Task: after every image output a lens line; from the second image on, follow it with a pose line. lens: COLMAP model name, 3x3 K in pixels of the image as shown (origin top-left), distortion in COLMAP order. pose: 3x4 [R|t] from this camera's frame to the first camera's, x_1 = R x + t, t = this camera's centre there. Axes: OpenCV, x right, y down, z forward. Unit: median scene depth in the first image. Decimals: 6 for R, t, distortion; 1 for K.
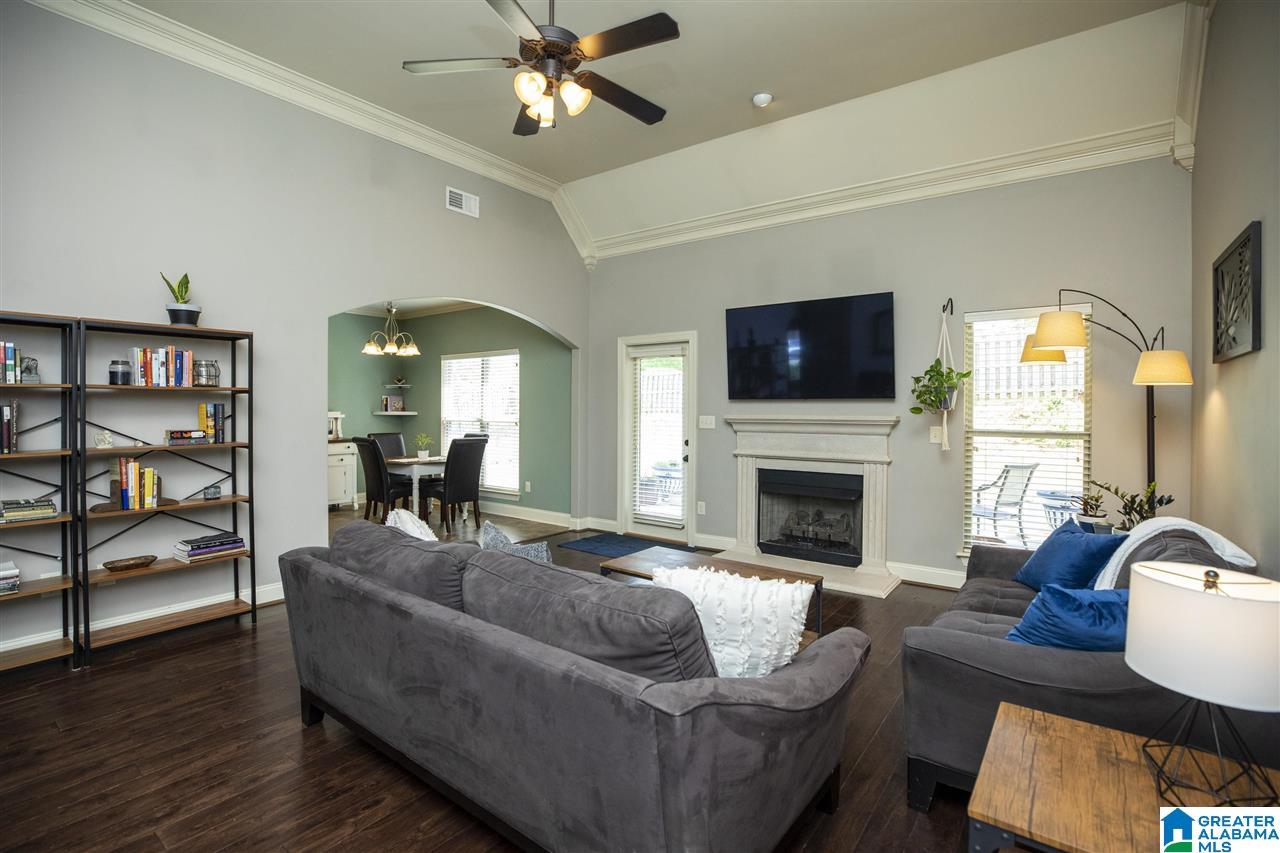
lens RADIAL K [[600.3, 0, 641.9], [0, 600.3, 410.8], [0, 0, 1]] dist [-0.028046, 0.000422]
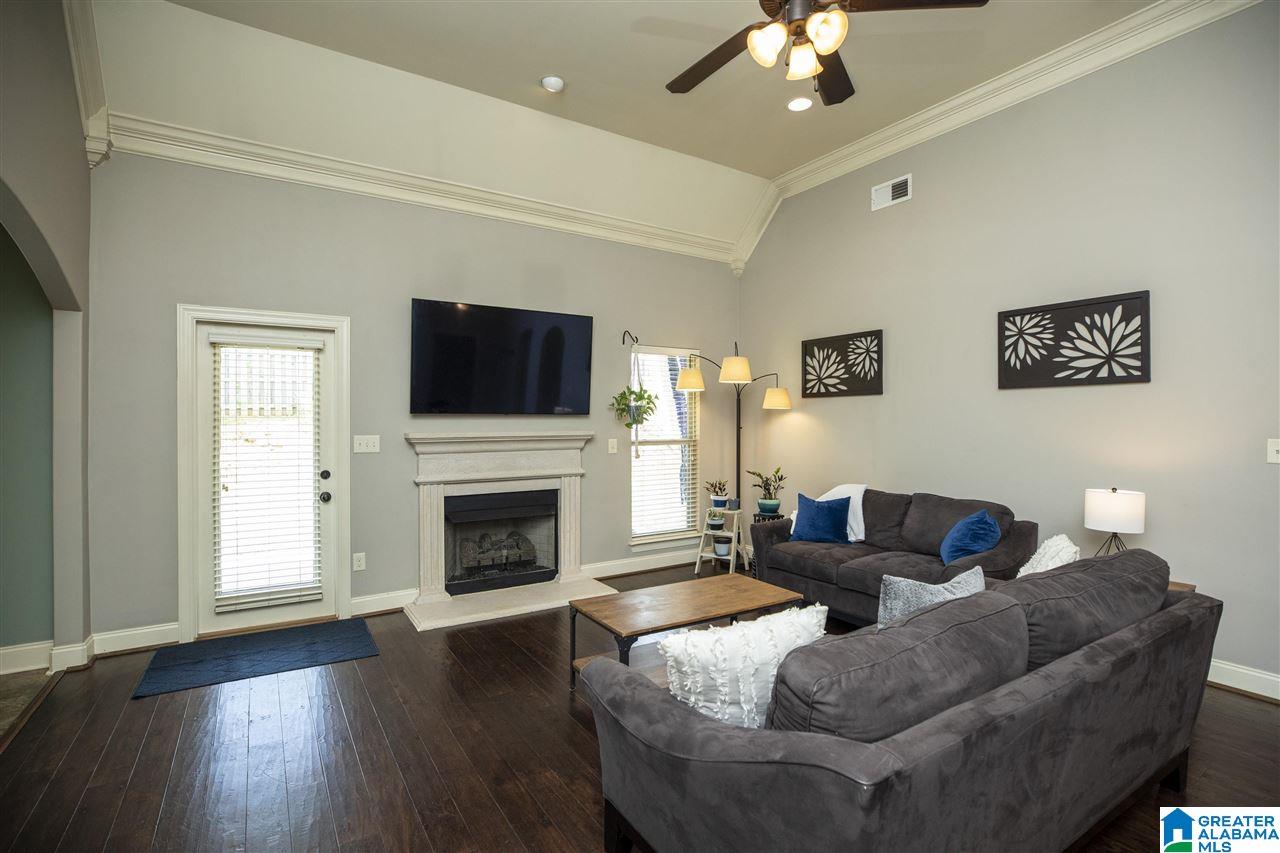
lens RADIAL K [[611.8, 0, 640.0], [0, 611.8, 426.5], [0, 0, 1]] dist [-0.001874, 0.001066]
pose [[0.363265, -0.007869, 0.931653, -0.502521], [0.009184, 0.999946, 0.004864, -0.003204], [-0.931641, 0.006790, 0.363318, 0.435098]]
